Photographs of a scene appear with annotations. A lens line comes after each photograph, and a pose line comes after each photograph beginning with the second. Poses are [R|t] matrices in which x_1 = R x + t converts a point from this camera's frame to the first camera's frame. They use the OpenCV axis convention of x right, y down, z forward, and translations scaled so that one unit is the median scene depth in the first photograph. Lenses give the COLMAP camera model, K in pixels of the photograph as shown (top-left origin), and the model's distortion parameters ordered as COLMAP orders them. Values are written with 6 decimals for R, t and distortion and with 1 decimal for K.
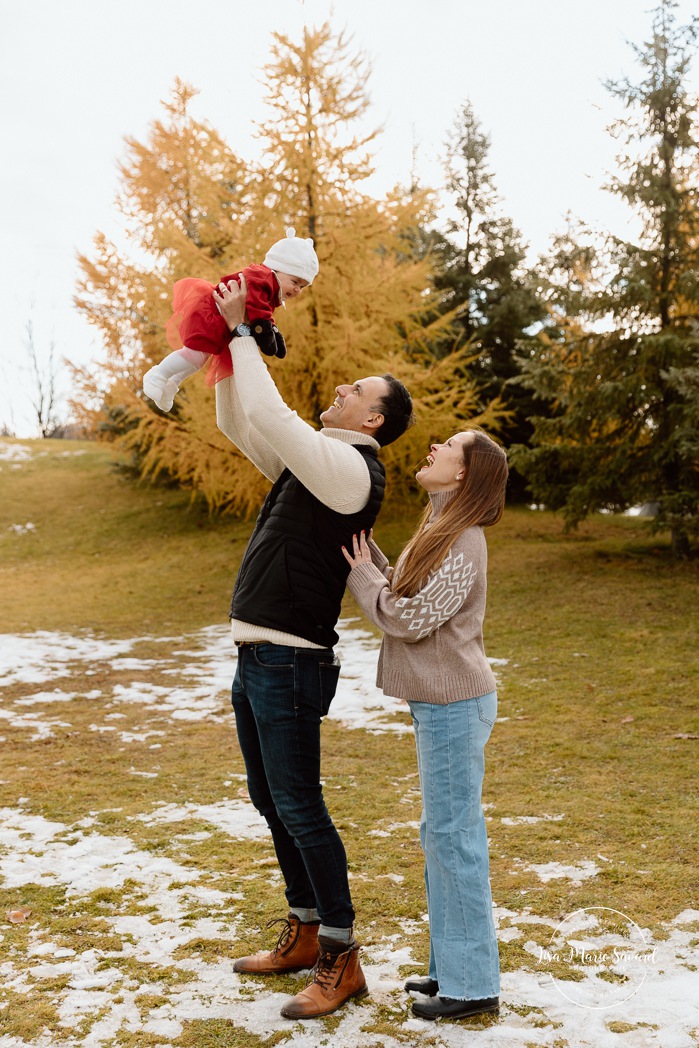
lens RADIAL K [[1494.1, 0, 349.5], [0, 1494.1, 524.0], [0, 0, 1]] dist [-0.006024, 0.003628]
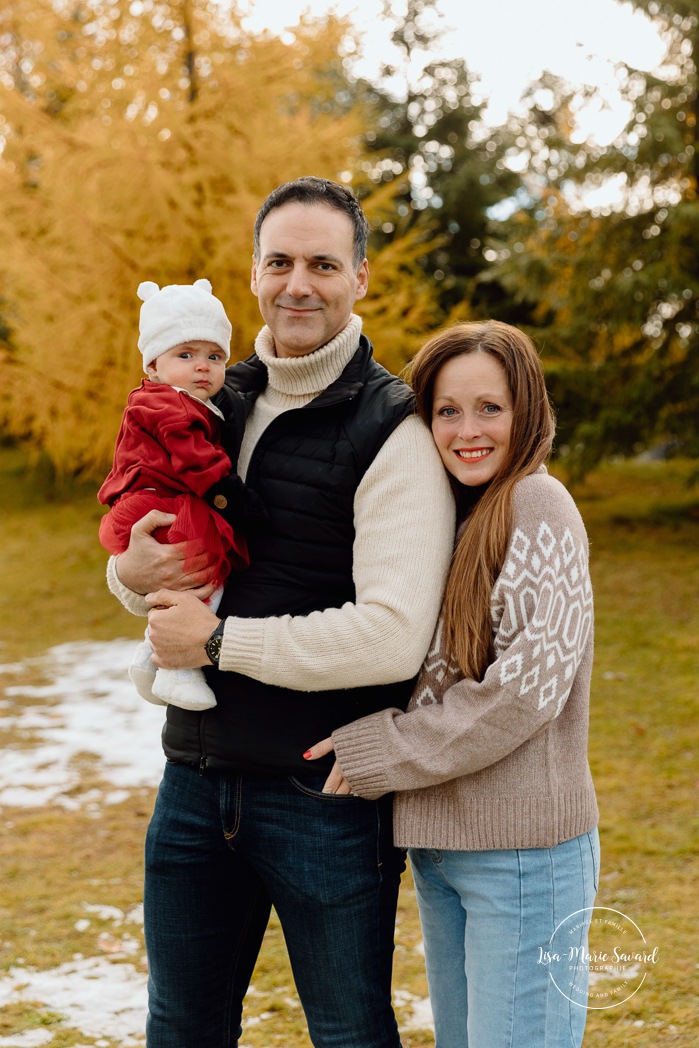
lens RADIAL K [[1833.1, 0, 349.5], [0, 1833.1, 524.0], [0, 0, 1]] dist [0.053703, -0.012640]
pose [[0.998012, -0.036189, 0.051605, -0.002957], [0.034969, 0.999092, 0.024352, -0.003494], [-0.052440, -0.022499, 0.998371, 0.142888]]
